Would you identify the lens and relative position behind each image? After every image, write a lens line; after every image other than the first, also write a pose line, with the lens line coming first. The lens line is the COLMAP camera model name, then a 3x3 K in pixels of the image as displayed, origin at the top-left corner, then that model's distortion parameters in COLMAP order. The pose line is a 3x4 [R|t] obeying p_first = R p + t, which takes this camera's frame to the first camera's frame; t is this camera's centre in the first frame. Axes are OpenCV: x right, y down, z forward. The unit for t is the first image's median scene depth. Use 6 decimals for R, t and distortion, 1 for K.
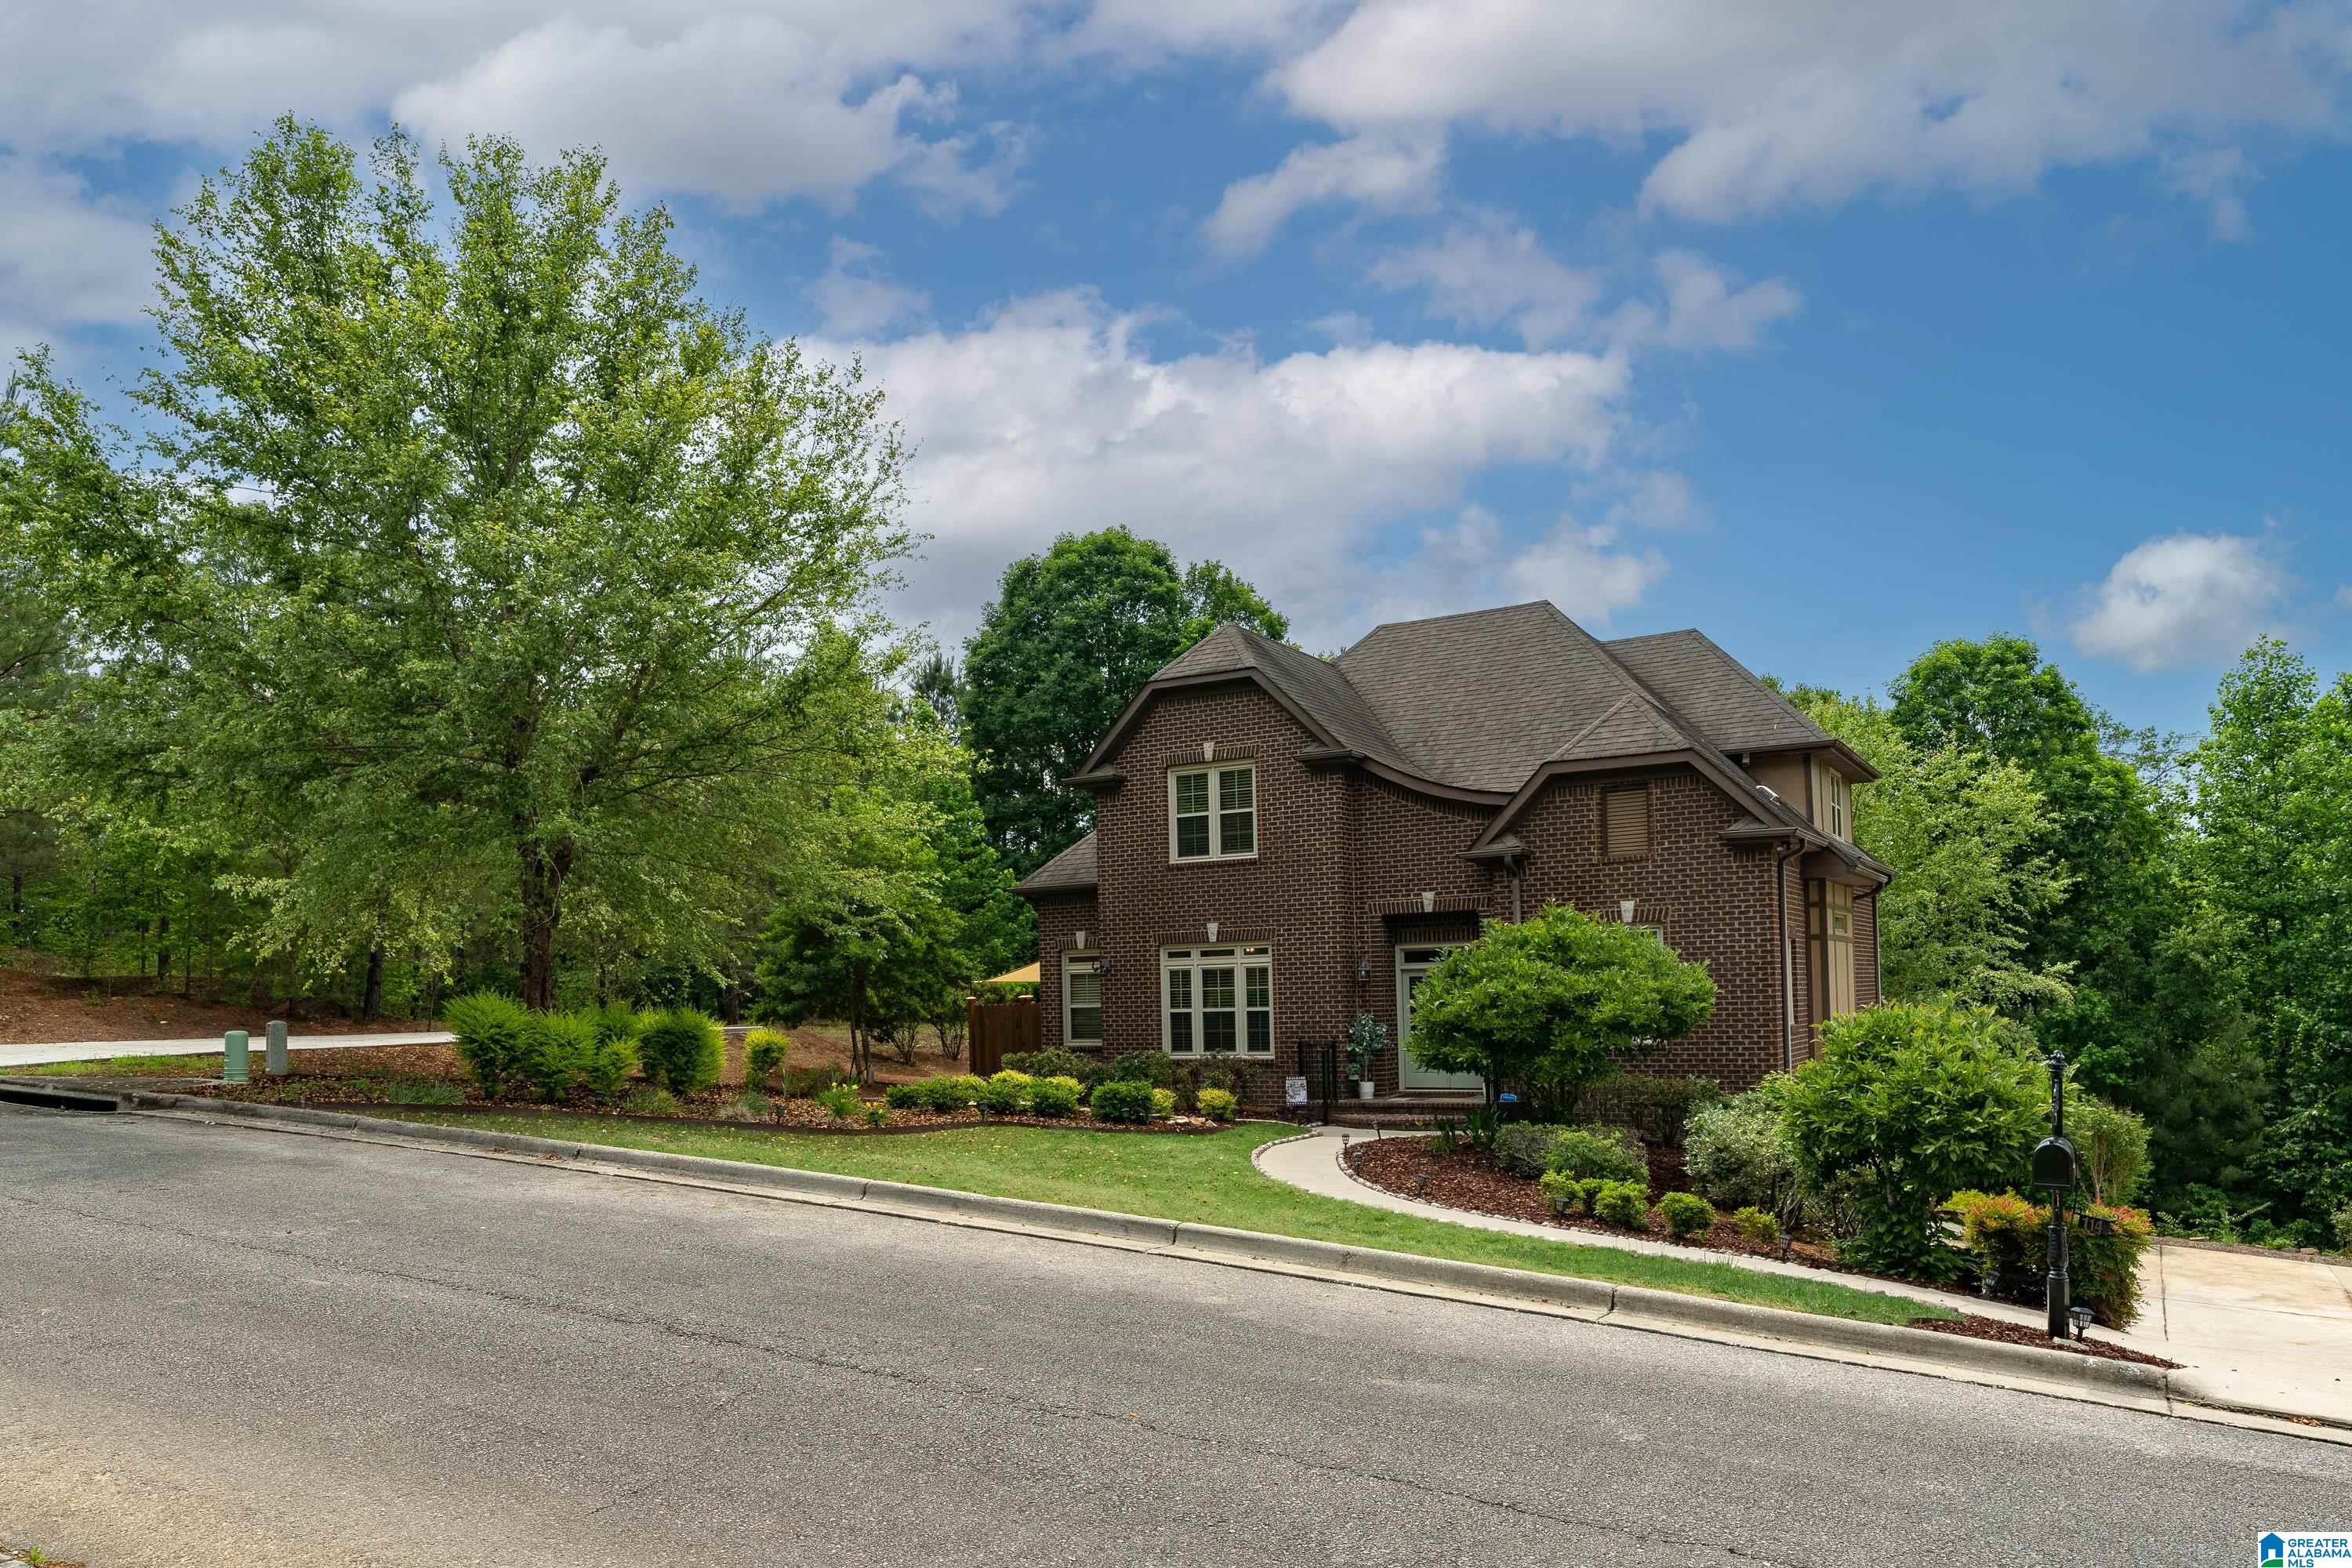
lens RADIAL K [[1547.2, 0, 1177.8], [0, 1547.2, 978.4], [0, 0, 1]] dist [0.000731, 0.000982]
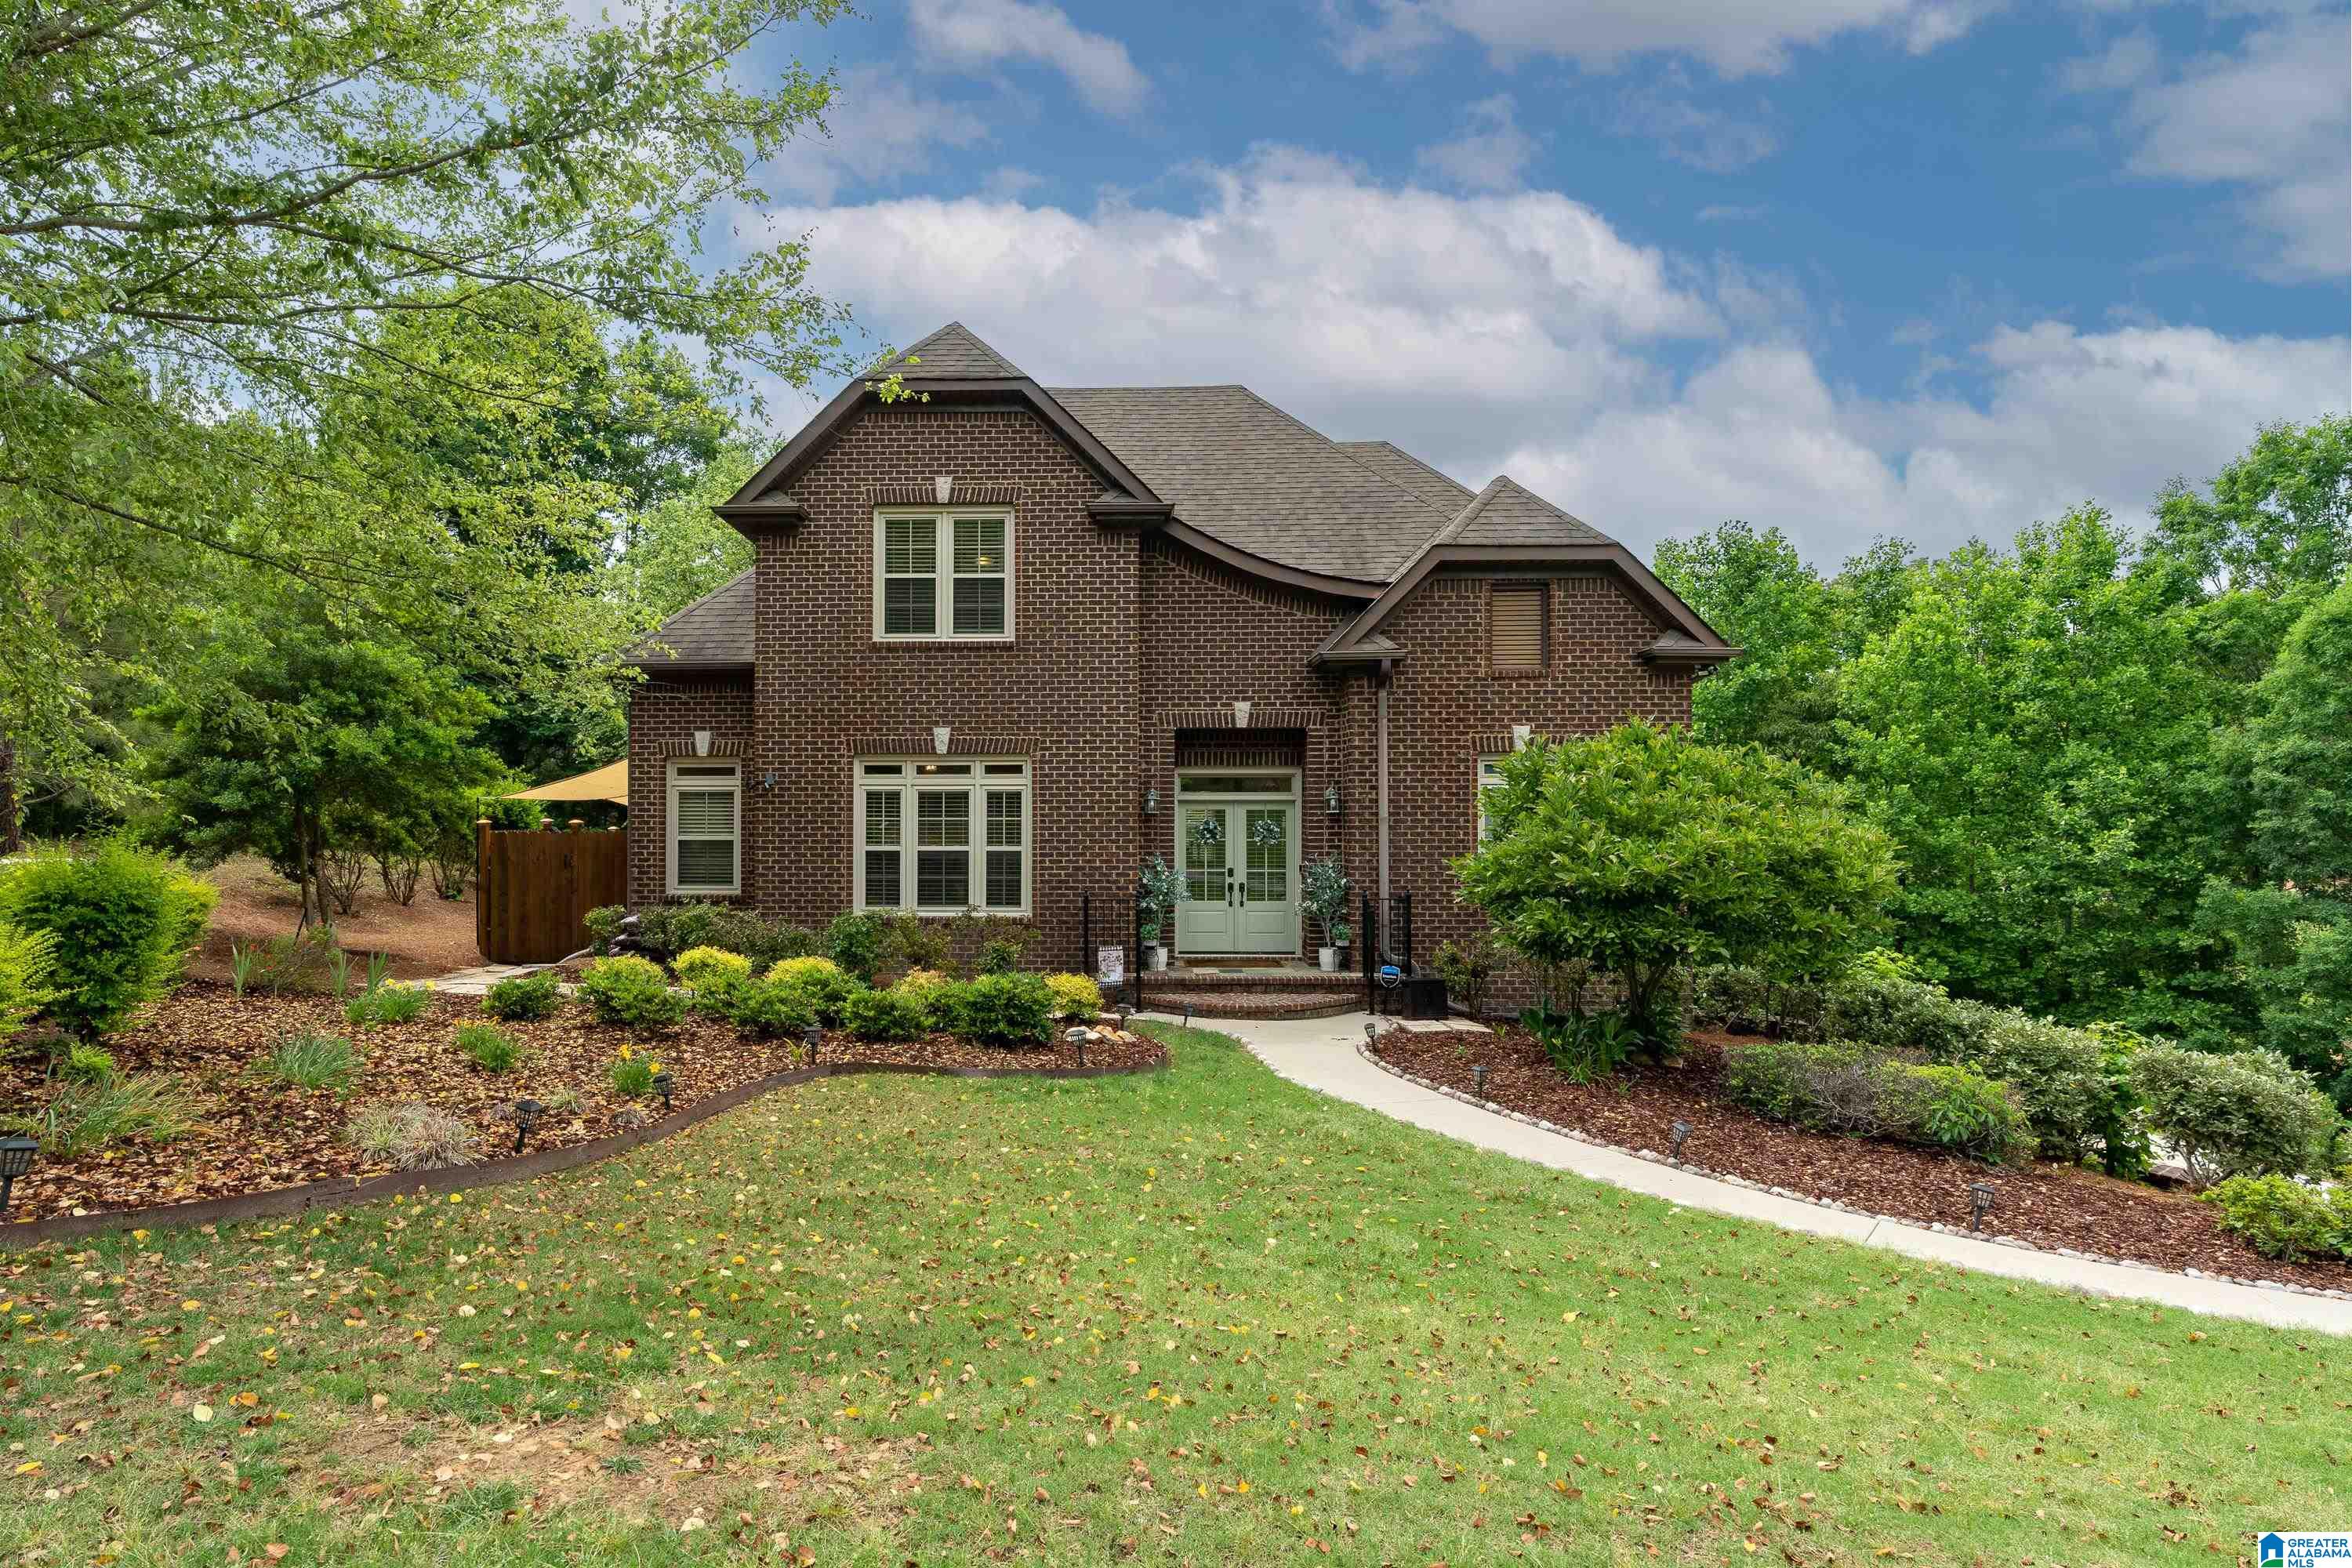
lens RADIAL K [[1366.1, 0, 1173.0], [0, 1366.1, 797.2], [0, 0, 1]] dist [-0.004688, -0.000507]
pose [[0.884312, 0.030627, 0.465891, -0.125381], [-0.027732, 0.999530, -0.013070, 0.001319], [-0.466073, -0.001362, 0.884745, 0.274868]]
